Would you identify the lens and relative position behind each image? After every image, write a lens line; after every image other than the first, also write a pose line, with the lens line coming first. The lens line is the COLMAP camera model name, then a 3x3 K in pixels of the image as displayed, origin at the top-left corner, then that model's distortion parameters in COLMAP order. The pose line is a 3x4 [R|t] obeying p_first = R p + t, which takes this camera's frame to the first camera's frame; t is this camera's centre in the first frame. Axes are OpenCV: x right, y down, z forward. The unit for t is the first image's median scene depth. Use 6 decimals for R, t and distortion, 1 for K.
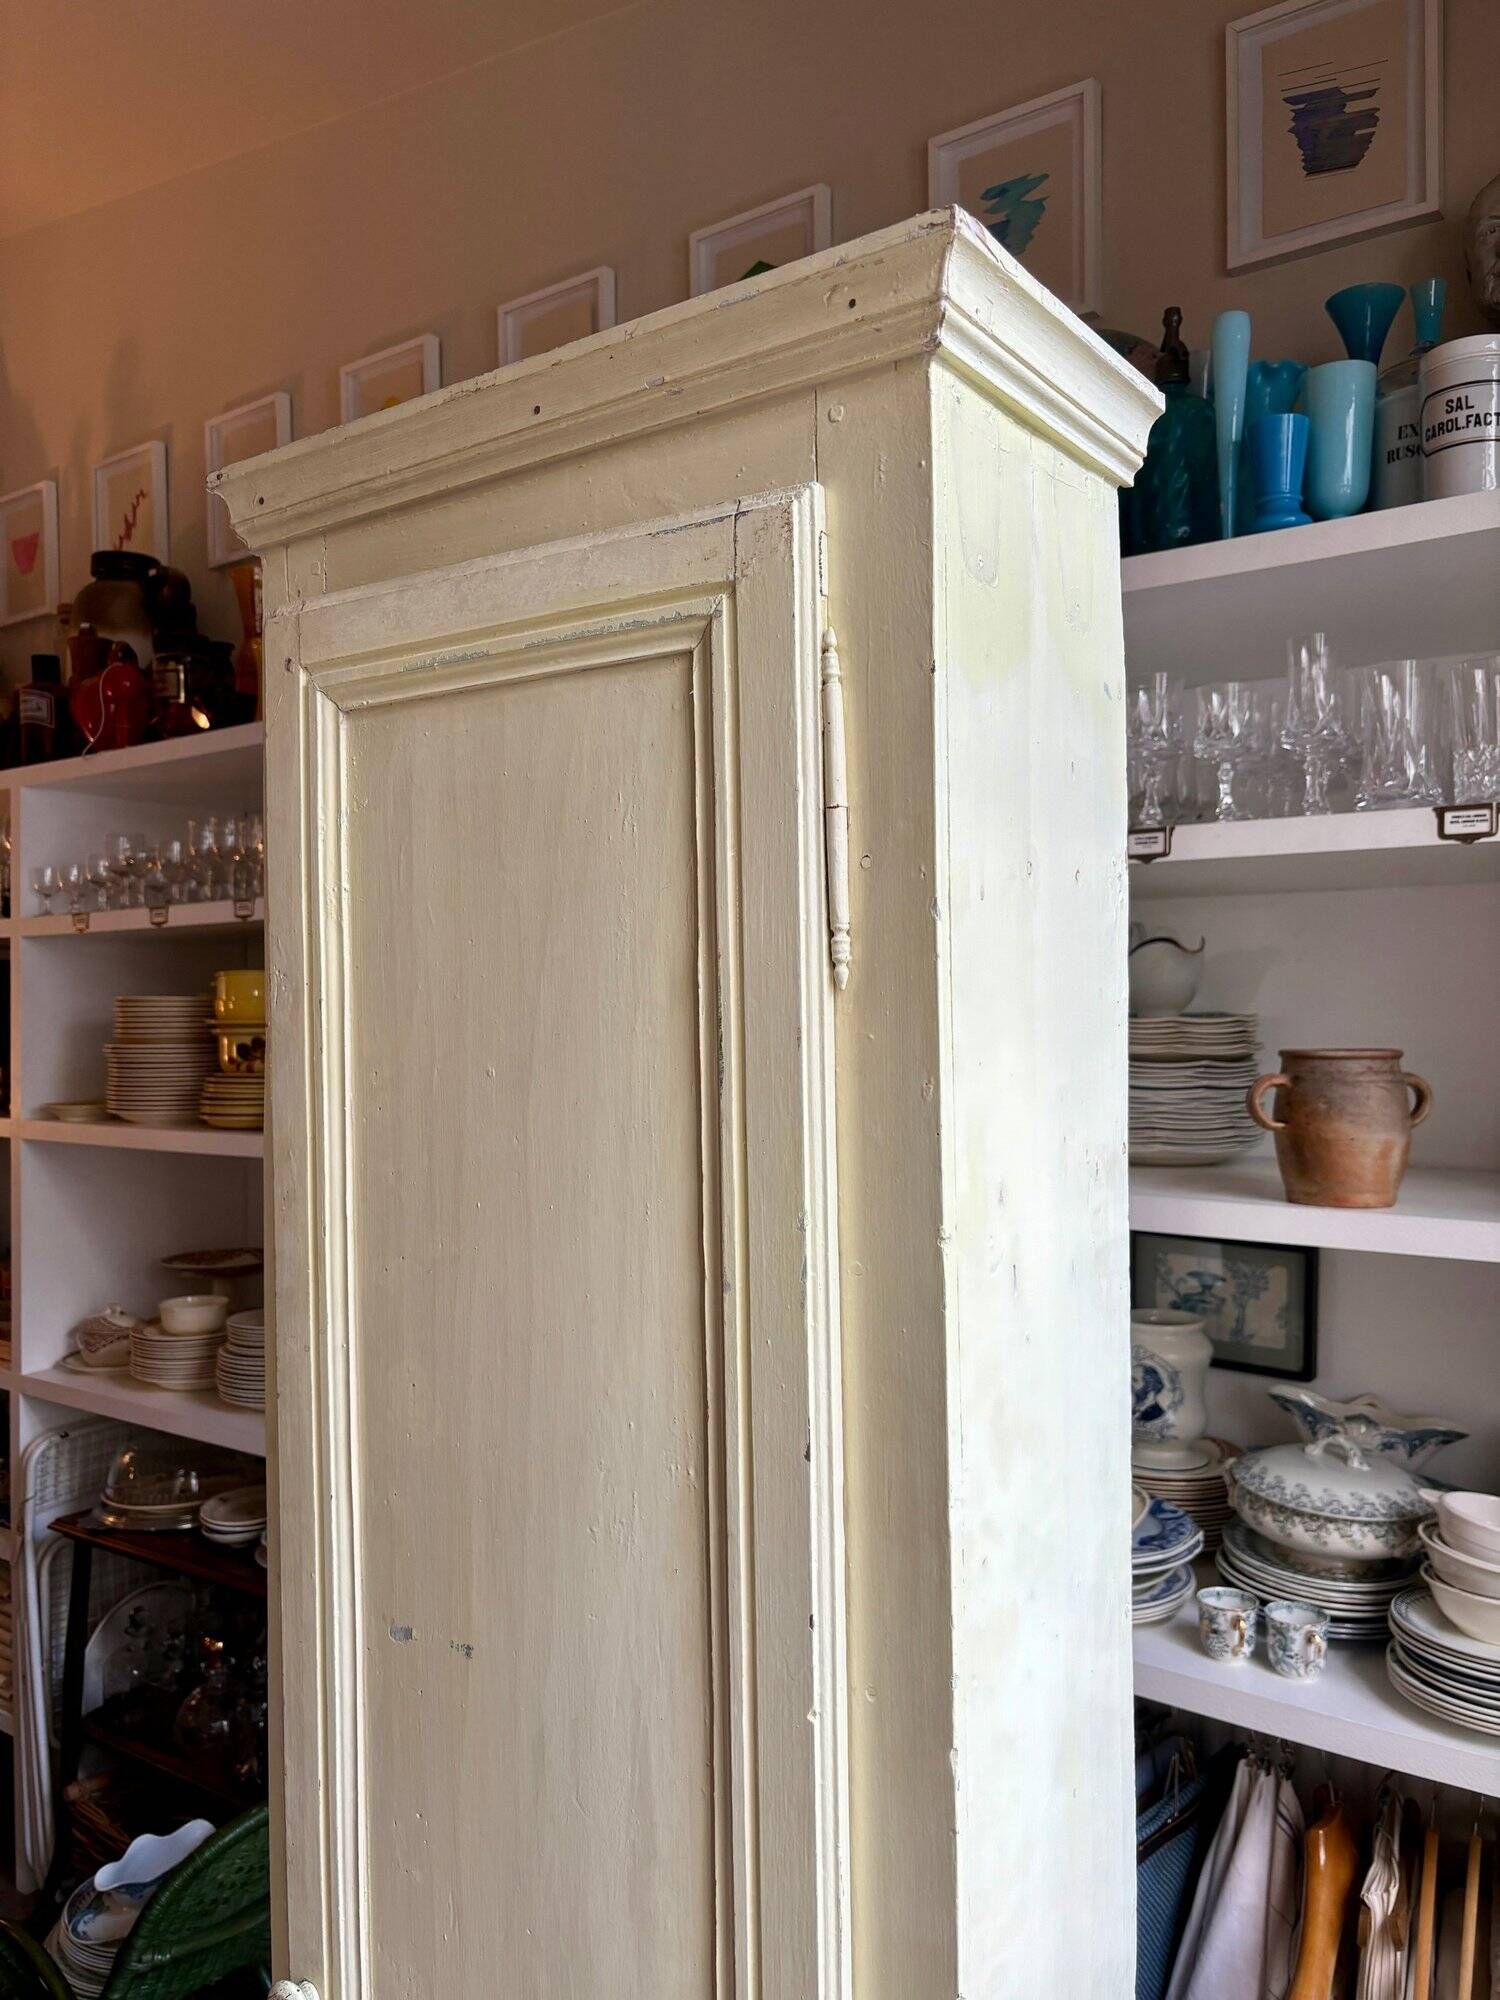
lens RADIAL K [[1526.3, 0, 740.9], [0, 1526.3, 1001.0], [0, 0, 1]] dist [0.039583, -0.047889]
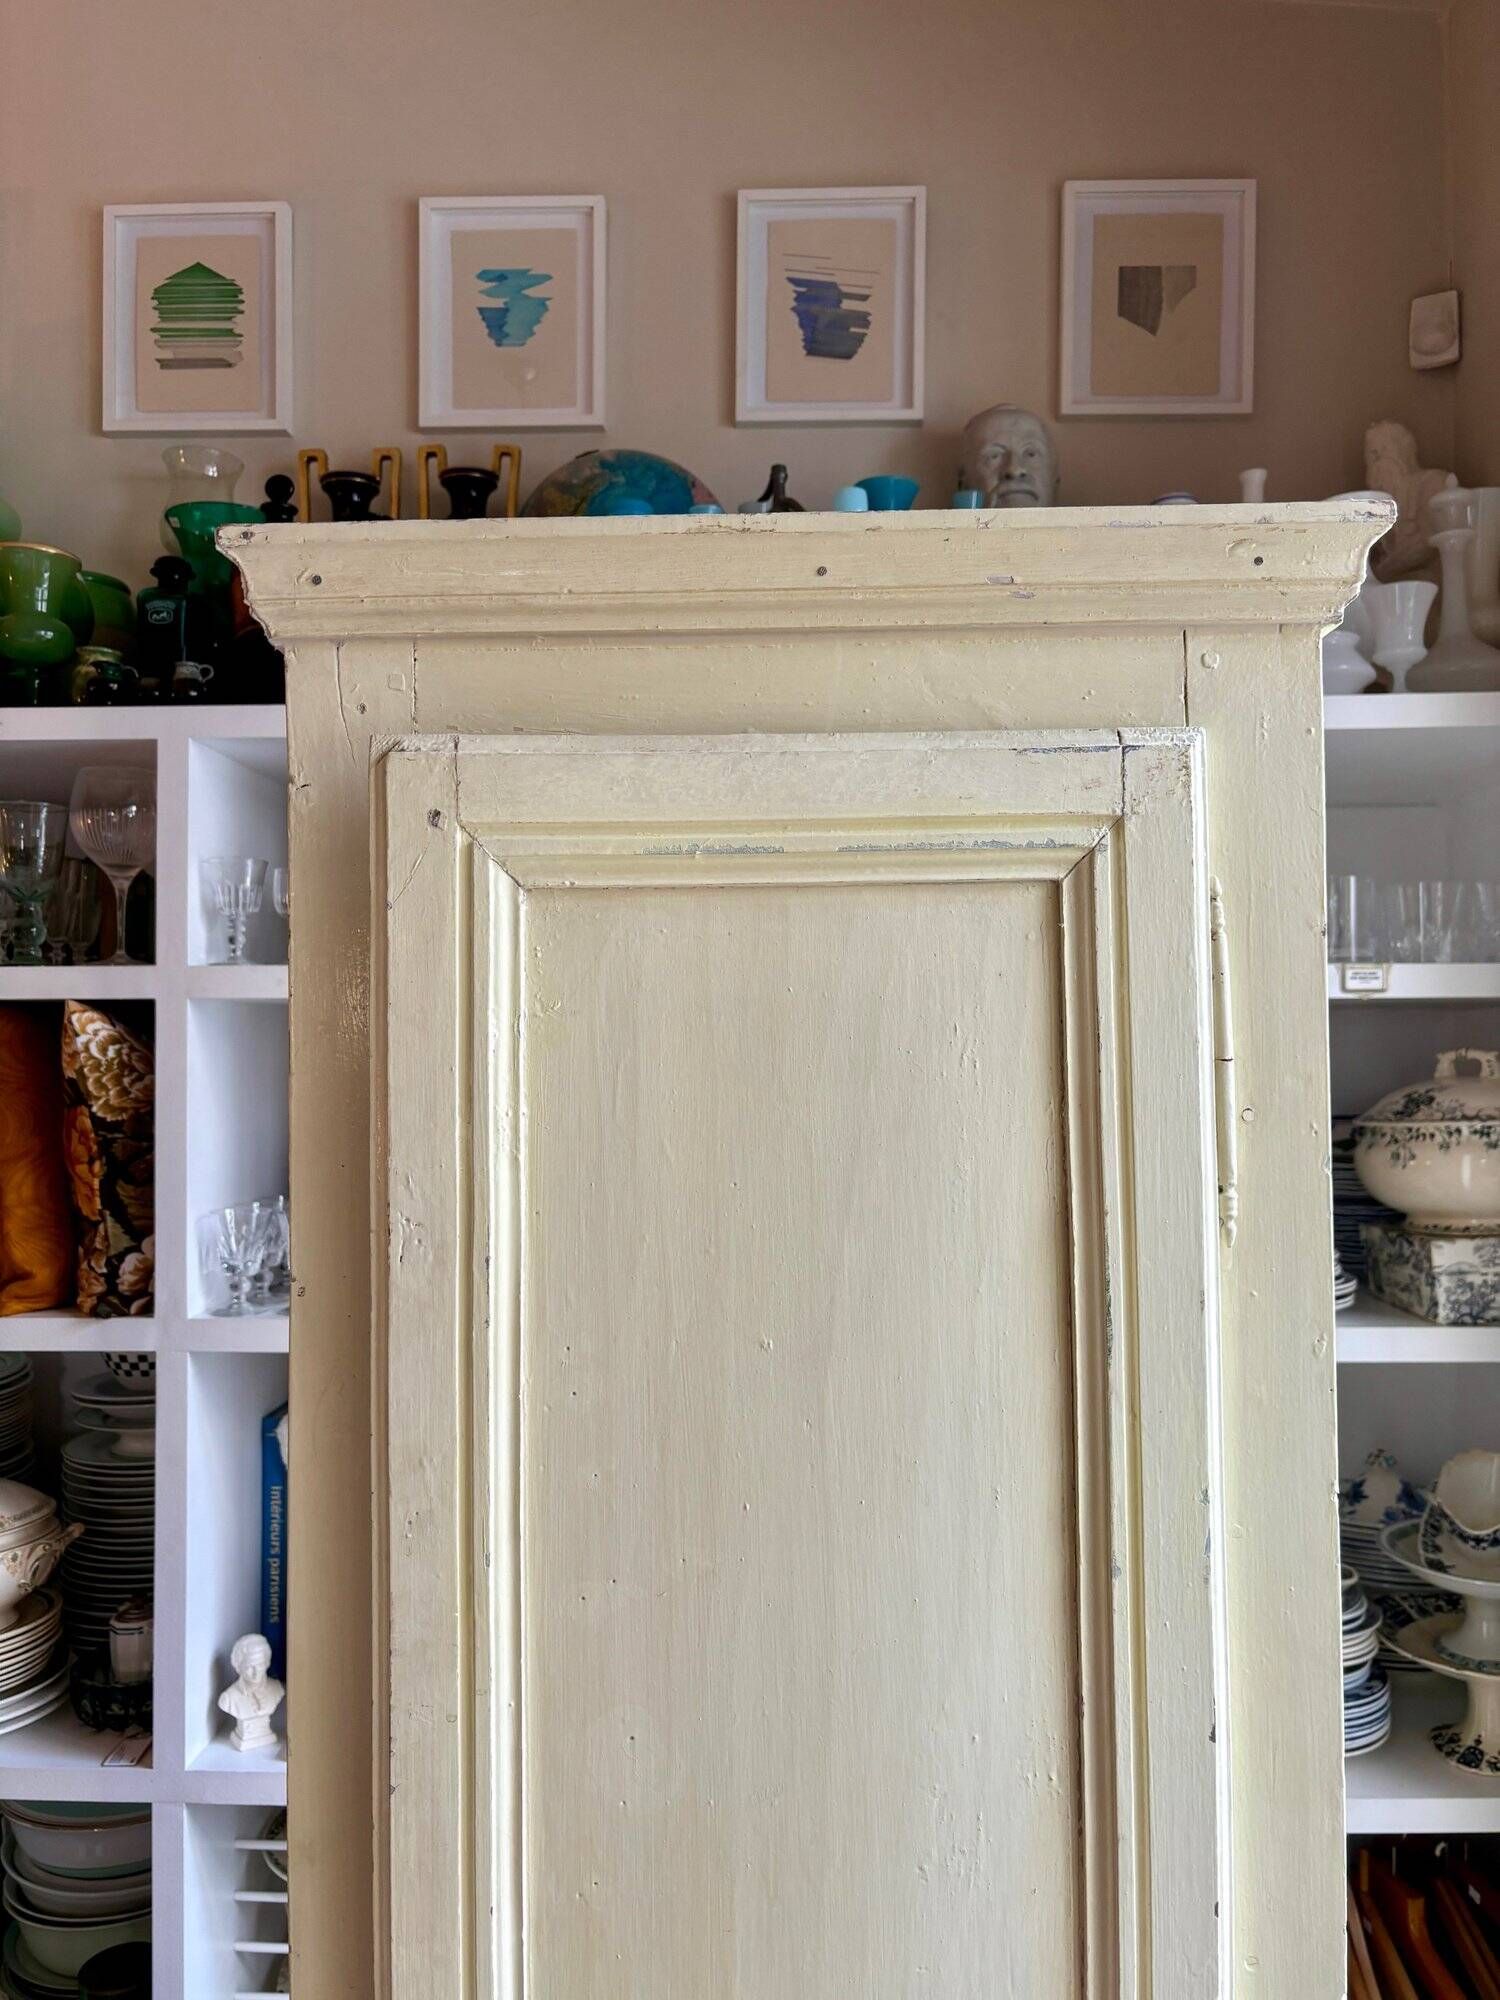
lens RADIAL K [[1526.3, 0, 736.2], [0, 1526.3, 1008.7], [0, 0, 1]] dist [0.039583, -0.047889]
pose [[0.828530, 0.015876, 0.559719, -0.566867], [-0.005851, 0.999789, -0.019697, -0.105066], [-0.559914, 0.013044, 0.828448, 0.272446]]
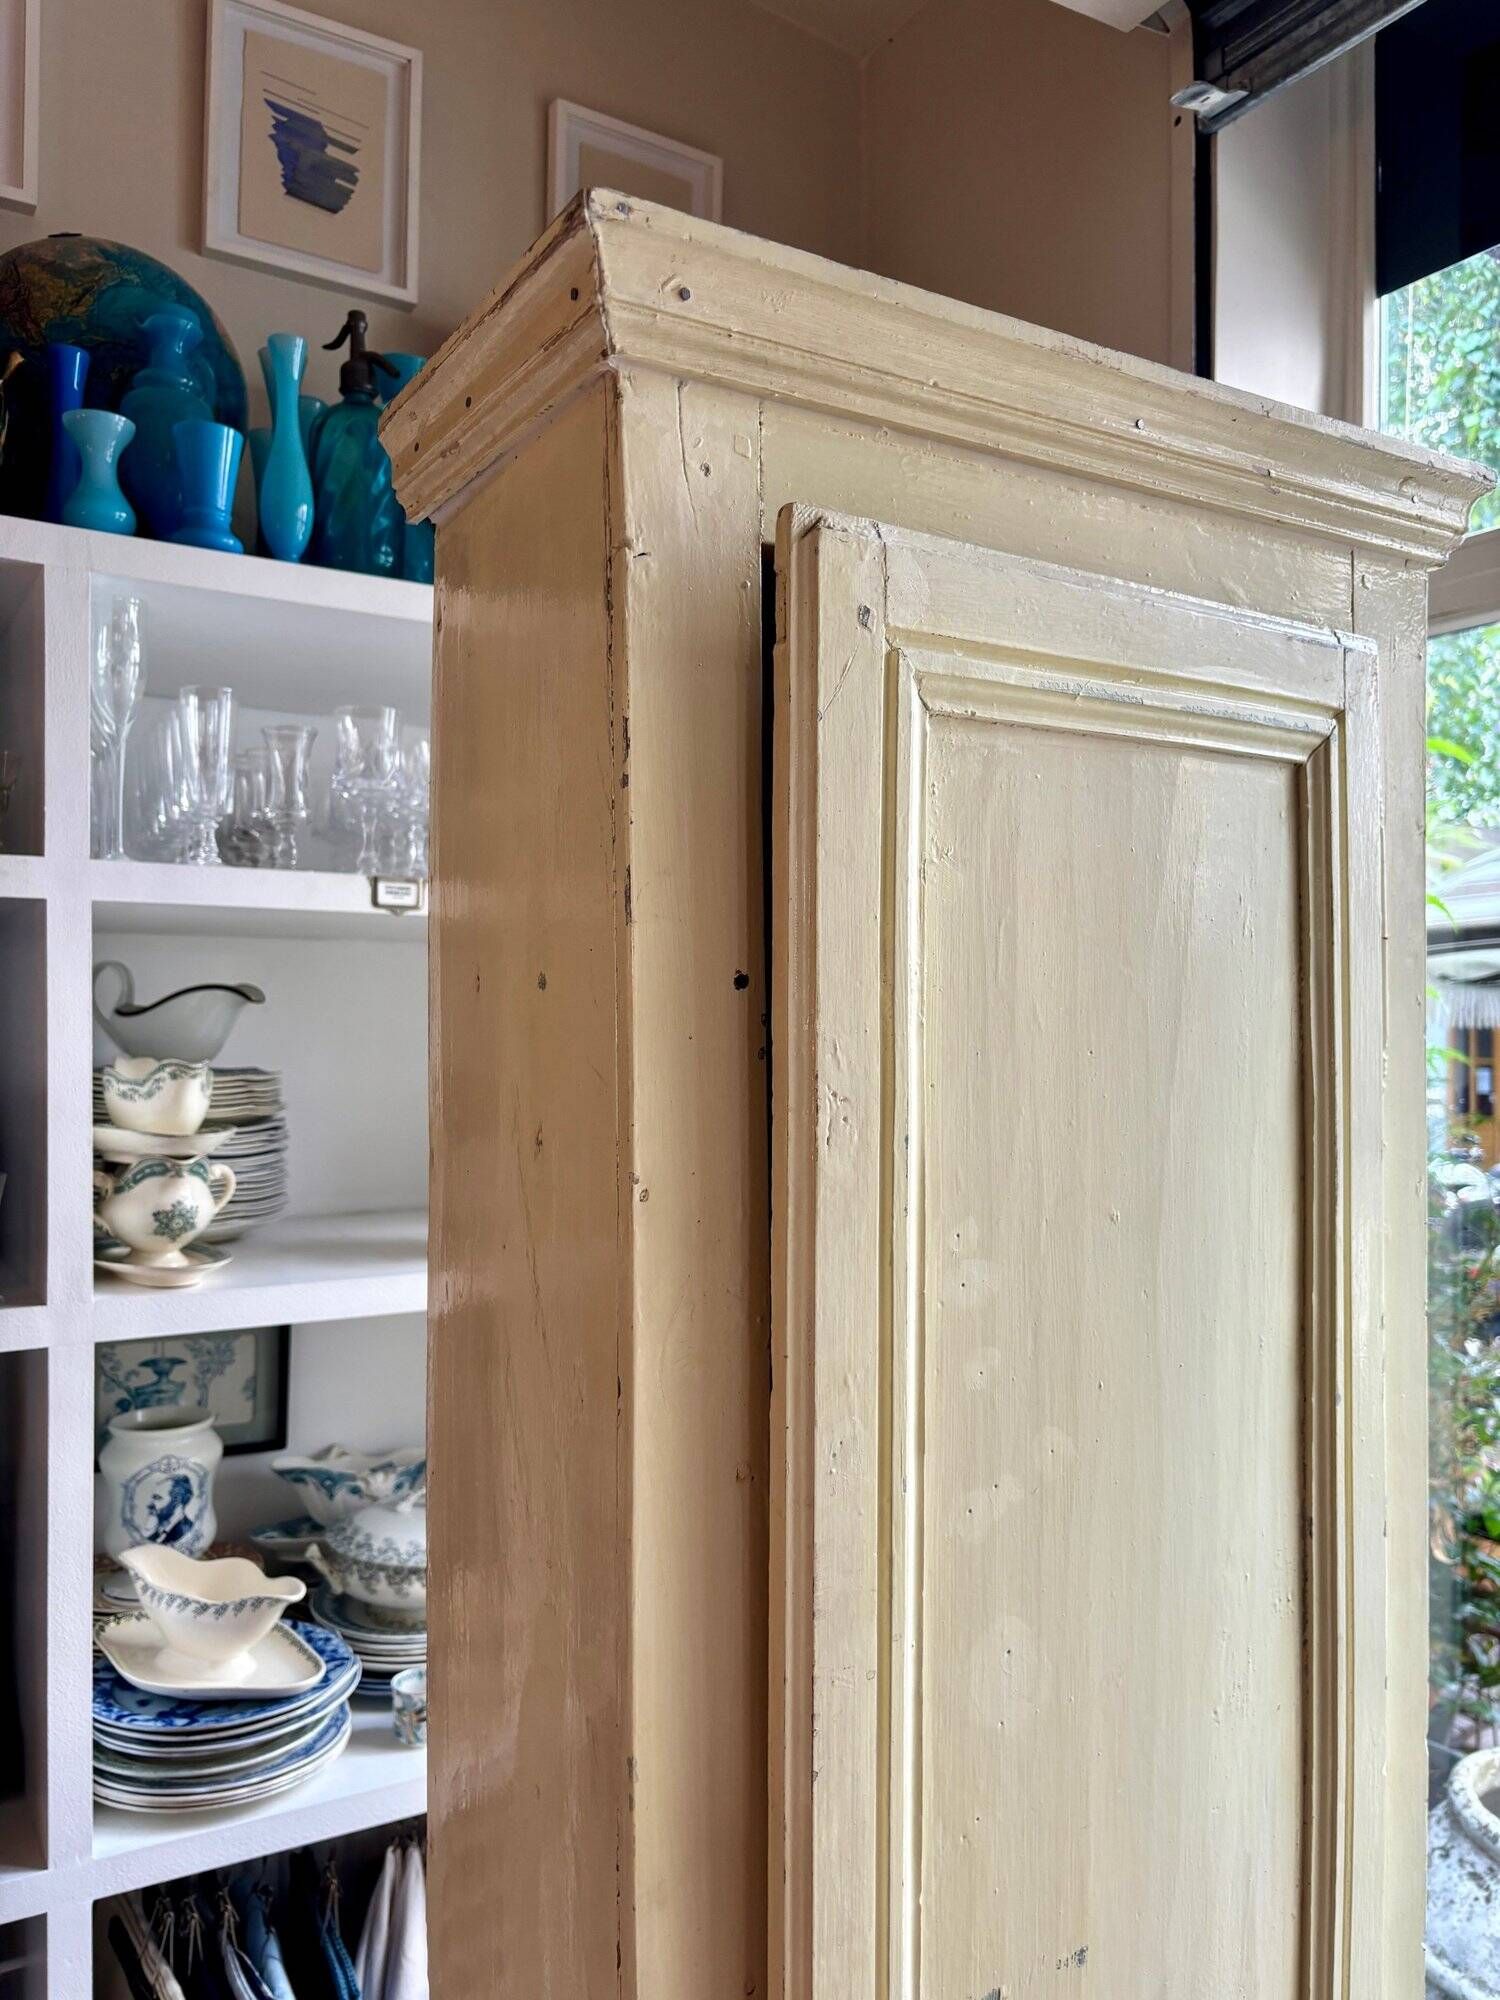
lens RADIAL K [[1526.3, 0, 752.6], [0, 1526.3, 1015.0], [0, 0, 1]] dist [0.039583, -0.047889]
pose [[0.364134, 0.005819, 0.931328, -0.862548], [-0.009259, 0.999954, -0.002627, -0.048457], [-0.931300, -0.007667, 0.364171, 0.770857]]
